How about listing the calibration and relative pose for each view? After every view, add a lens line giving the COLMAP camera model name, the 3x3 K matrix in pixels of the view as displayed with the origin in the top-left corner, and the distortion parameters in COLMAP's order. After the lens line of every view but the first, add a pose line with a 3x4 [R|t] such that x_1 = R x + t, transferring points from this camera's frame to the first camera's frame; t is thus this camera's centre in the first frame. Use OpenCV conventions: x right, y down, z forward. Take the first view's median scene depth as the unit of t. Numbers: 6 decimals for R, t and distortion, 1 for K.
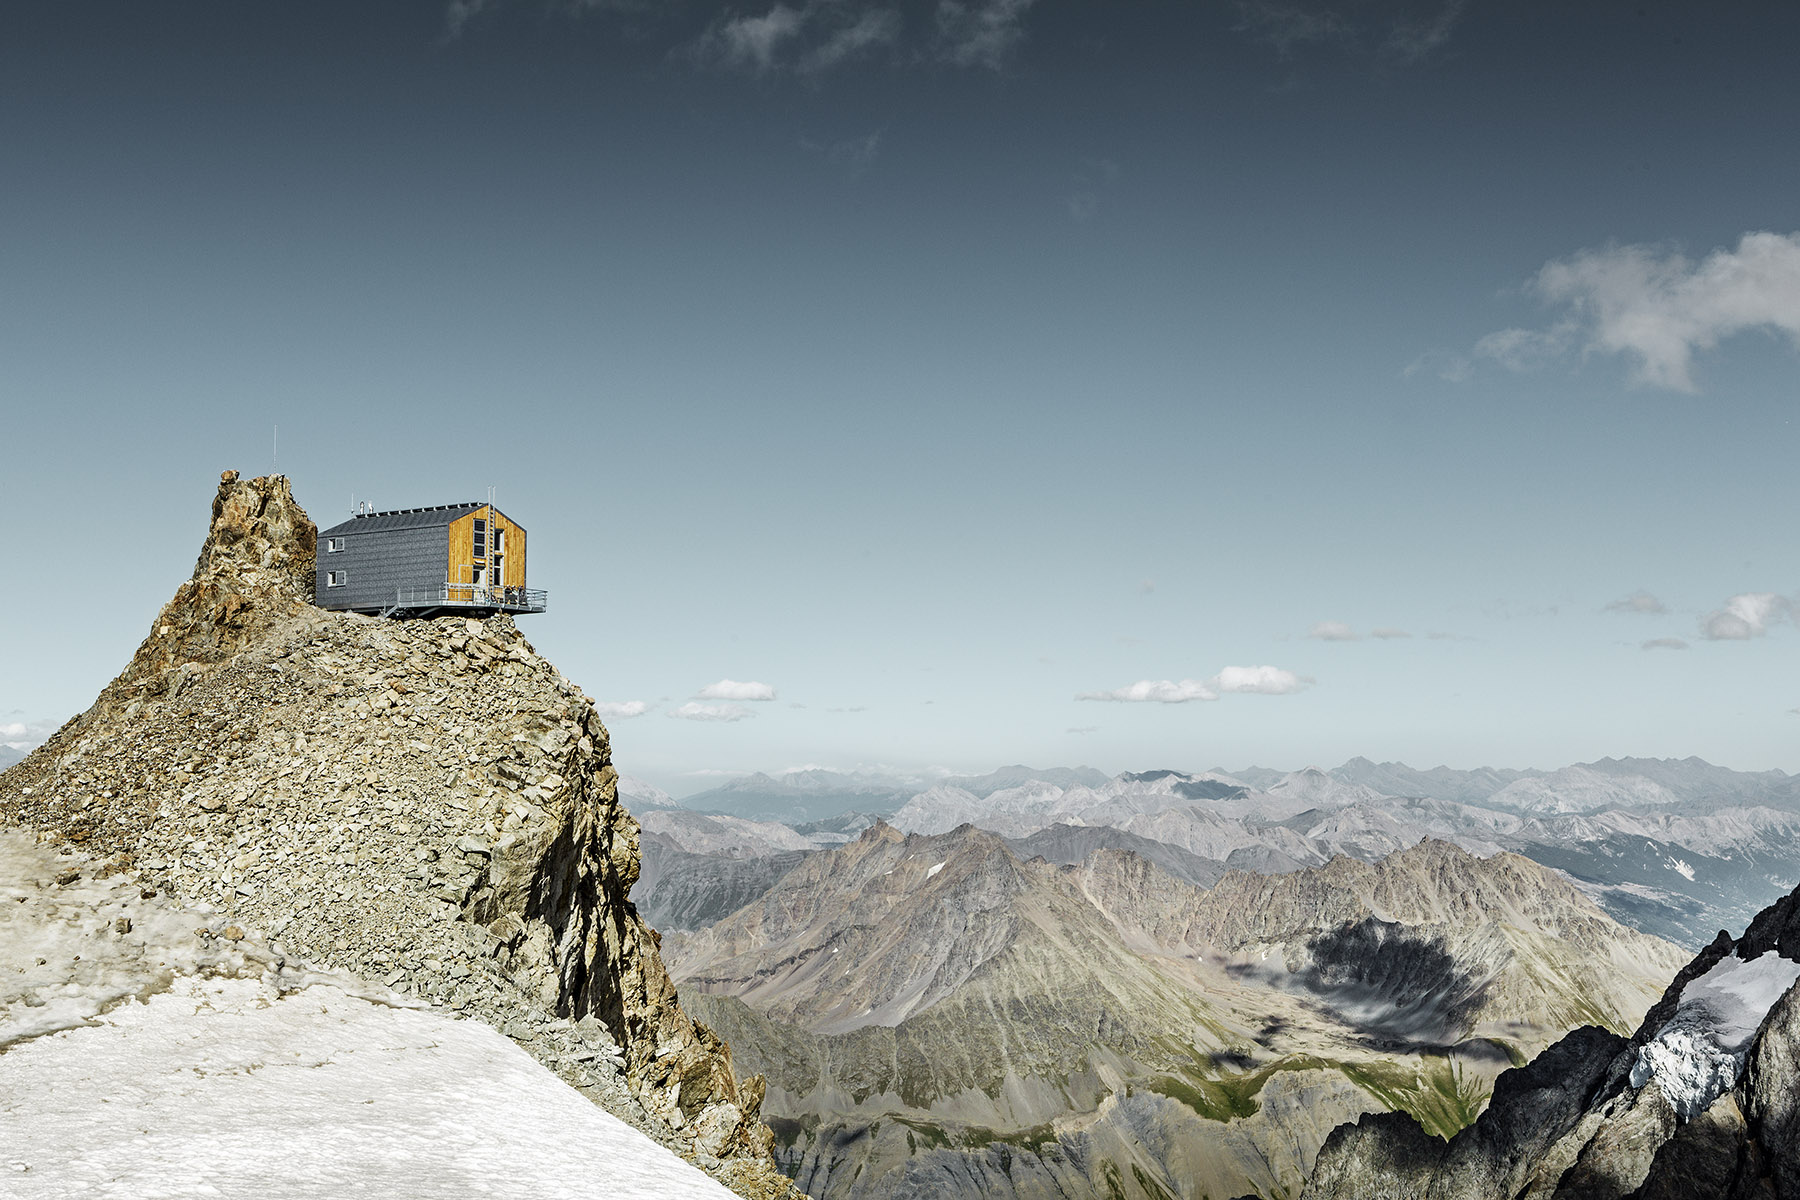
lens RADIAL K [[1998.0, 0, 897.5], [0, 1998.0, 580.5], [0, 0, 1]] dist [0.013293, -0.001812]
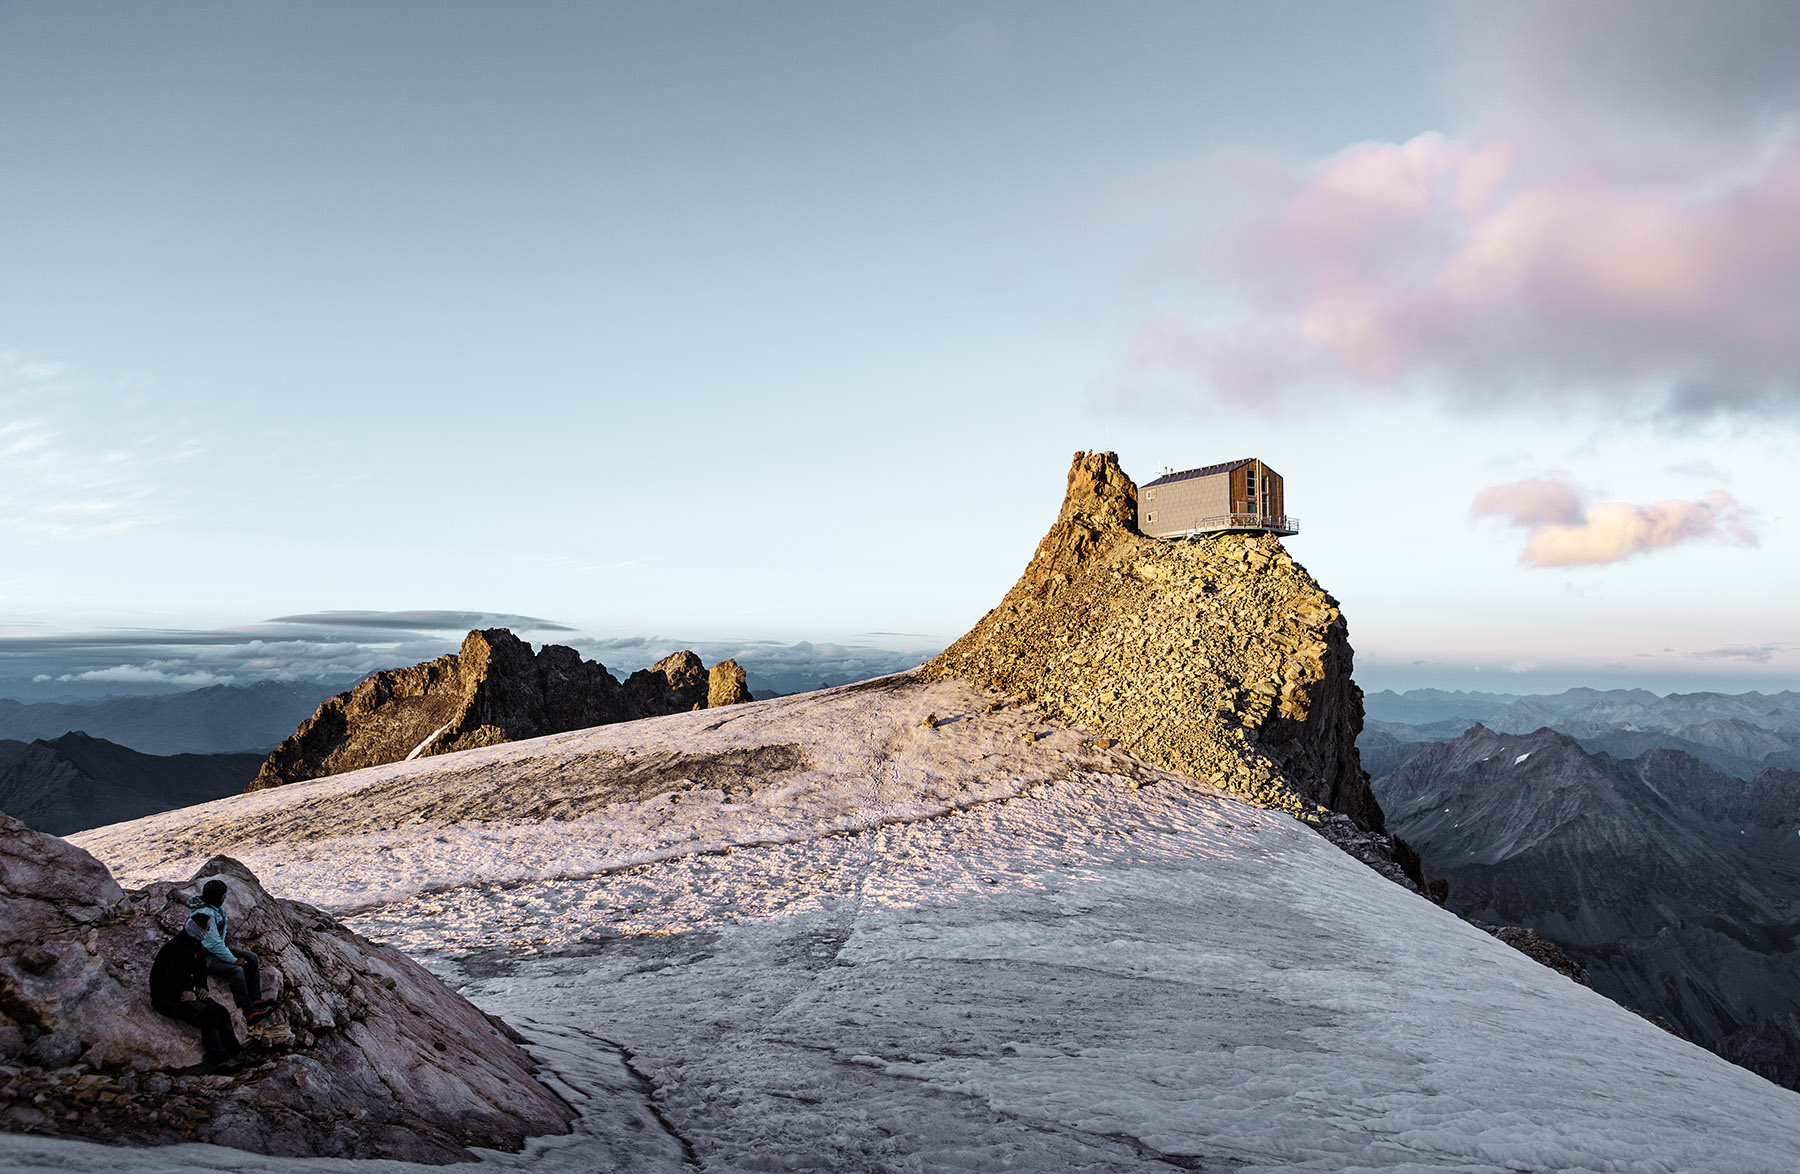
lens RADIAL K [[1247.3, 0, 900.0], [0, 1247.3, 587.0], [0, 0, 1]] dist [-0.021853, 0.028521]
pose [[0.904061, -0.019664, -0.426950, -0.054252], [0.026218, 0.999611, 0.009478, 0.035706], [0.426598, -0.019763, 0.904225, 0.082990]]
